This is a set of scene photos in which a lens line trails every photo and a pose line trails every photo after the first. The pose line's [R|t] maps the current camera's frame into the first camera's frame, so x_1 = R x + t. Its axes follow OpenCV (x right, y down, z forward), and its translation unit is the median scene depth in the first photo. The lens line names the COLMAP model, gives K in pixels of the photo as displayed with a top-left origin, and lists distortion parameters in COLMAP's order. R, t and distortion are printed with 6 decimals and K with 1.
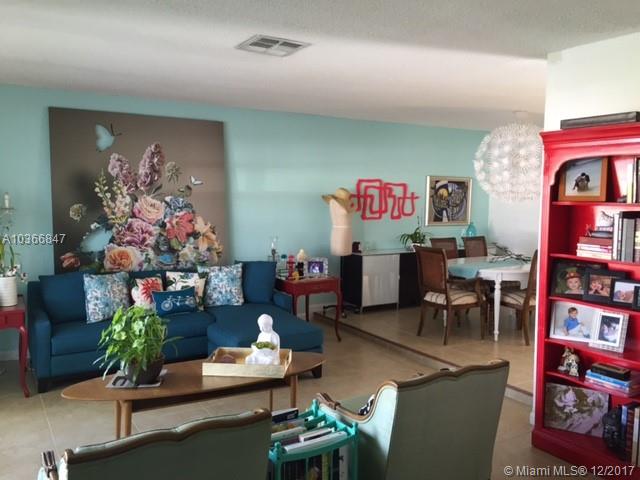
lens RADIAL K [[547.3, 0, 320.0], [0, 547.3, 240.0], [0, 0, 1]] dist [0.092324, -0.158503]
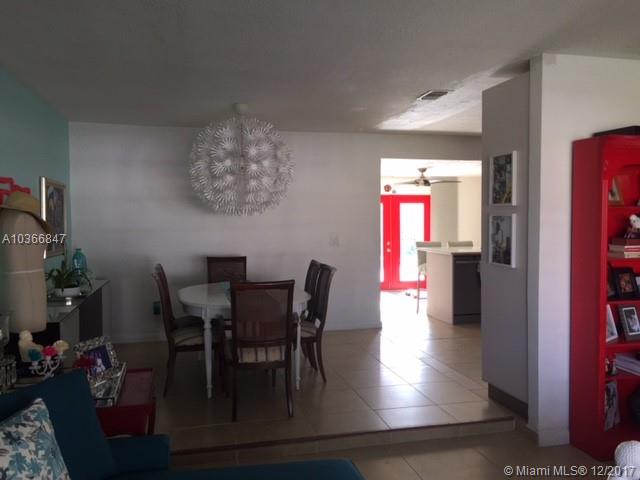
lens RADIAL K [[547.3, 0, 320.0], [0, 547.3, 240.0], [0, 0, 1]] dist [0.092324, -0.158503]
pose [[0.306024, -0.054431, 0.950466, -0.350879], [0.089635, 0.995577, 0.028154, -0.042779], [-0.947795, 0.076579, 0.309550, 0.608960]]
